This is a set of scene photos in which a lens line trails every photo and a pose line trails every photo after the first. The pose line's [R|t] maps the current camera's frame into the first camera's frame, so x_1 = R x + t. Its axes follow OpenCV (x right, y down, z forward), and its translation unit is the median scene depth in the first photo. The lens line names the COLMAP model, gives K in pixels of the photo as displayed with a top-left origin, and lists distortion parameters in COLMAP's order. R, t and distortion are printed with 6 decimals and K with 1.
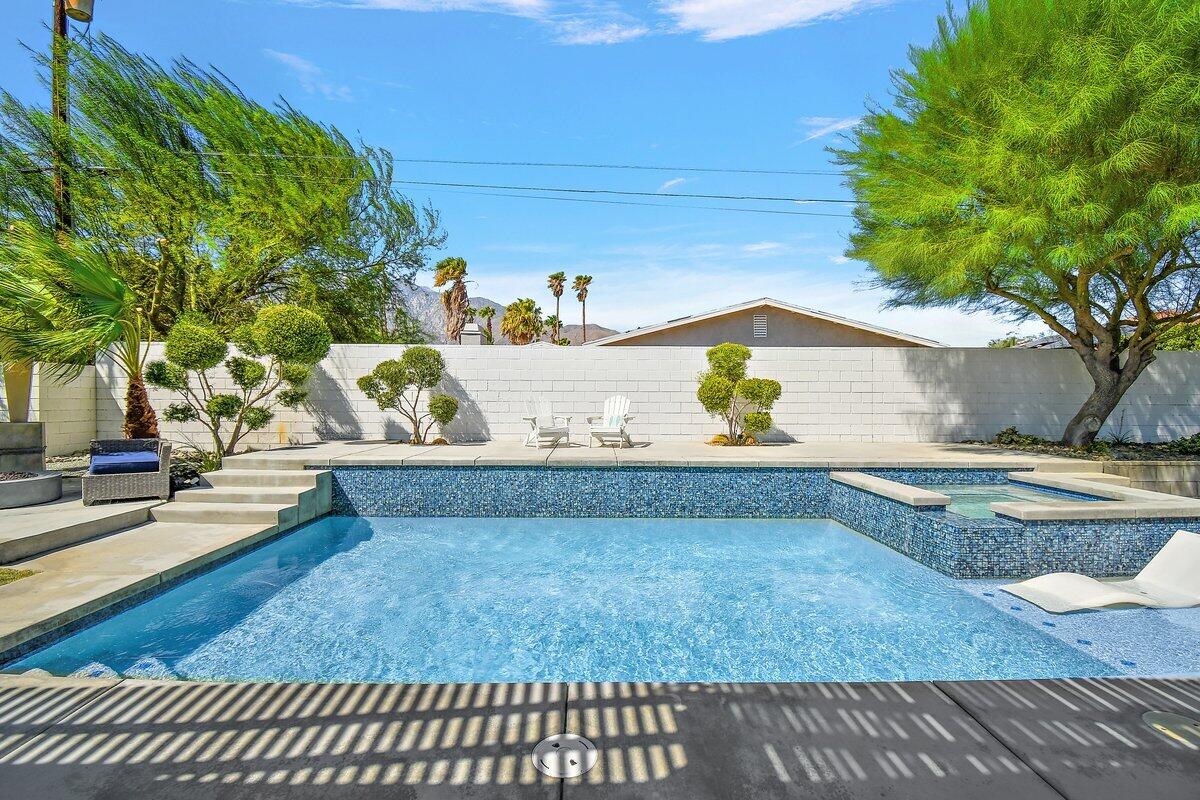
lens RADIAL K [[545.4, 0, 594.1], [0, 545.4, 411.2], [0, 0, 1]] dist [-0.000388, -0.000466]
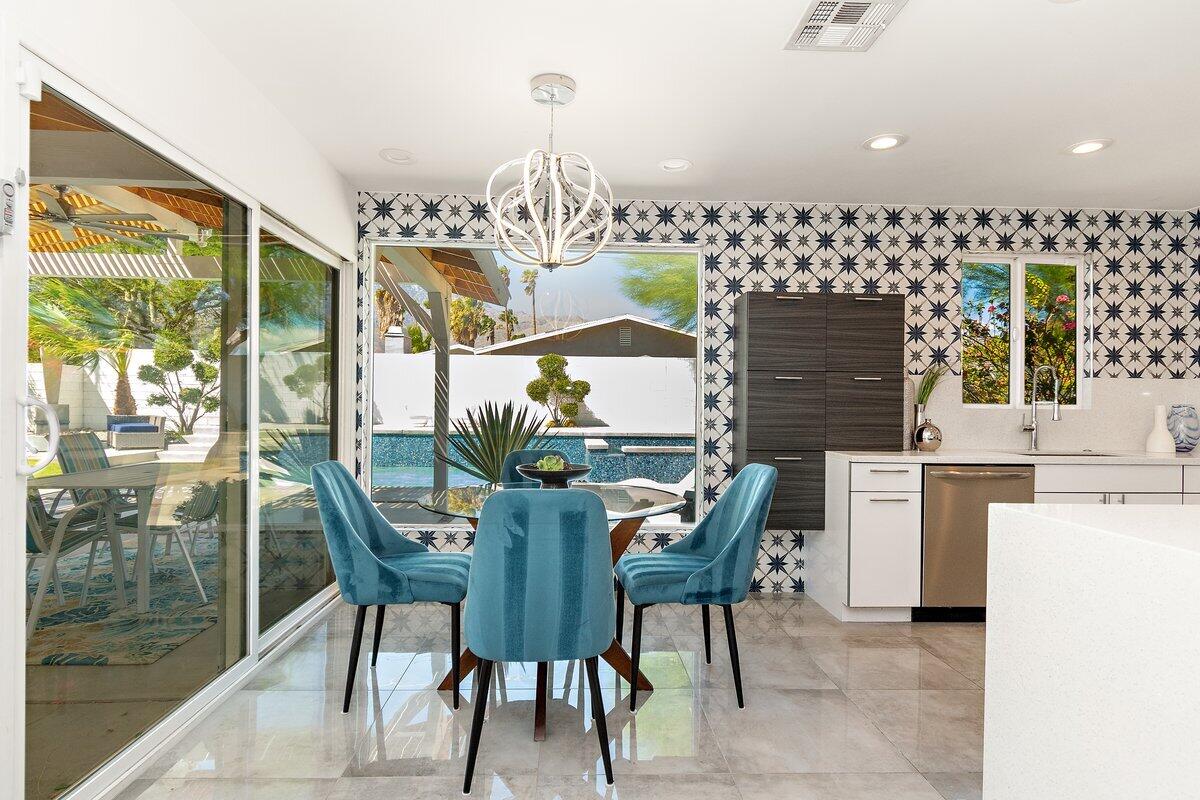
lens RADIAL K [[655.8, 0, 600.0], [0, 655.8, 400.0], [0, 0, 1]] dist [0.002221, 0.000124]
pose [[0.999605, 0.006142, 0.027431, 0.378215], [-0.005386, 0.999606, -0.027560, 0.046152], [-0.027589, 0.027401, 0.999244, -0.797452]]
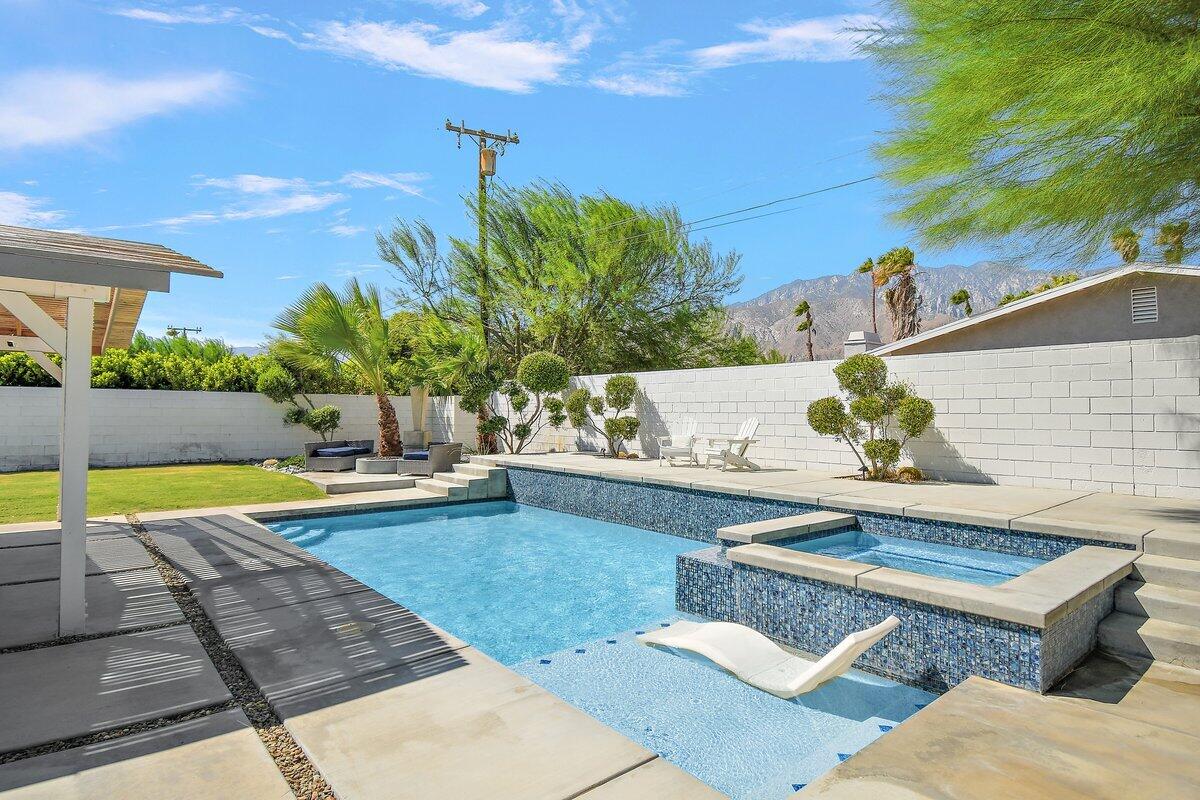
lens RADIAL K [[655.8, 0, 600.0], [0, 655.8, 400.0], [0, 0, 1]] dist [0.002221, 0.000124]
pose [[0.627410, -0.014881, -0.778547, 0.896102], [-0.021535, 0.999103, -0.036452, -0.013111], [0.778392, 0.039636, 0.626527, 0.085998]]
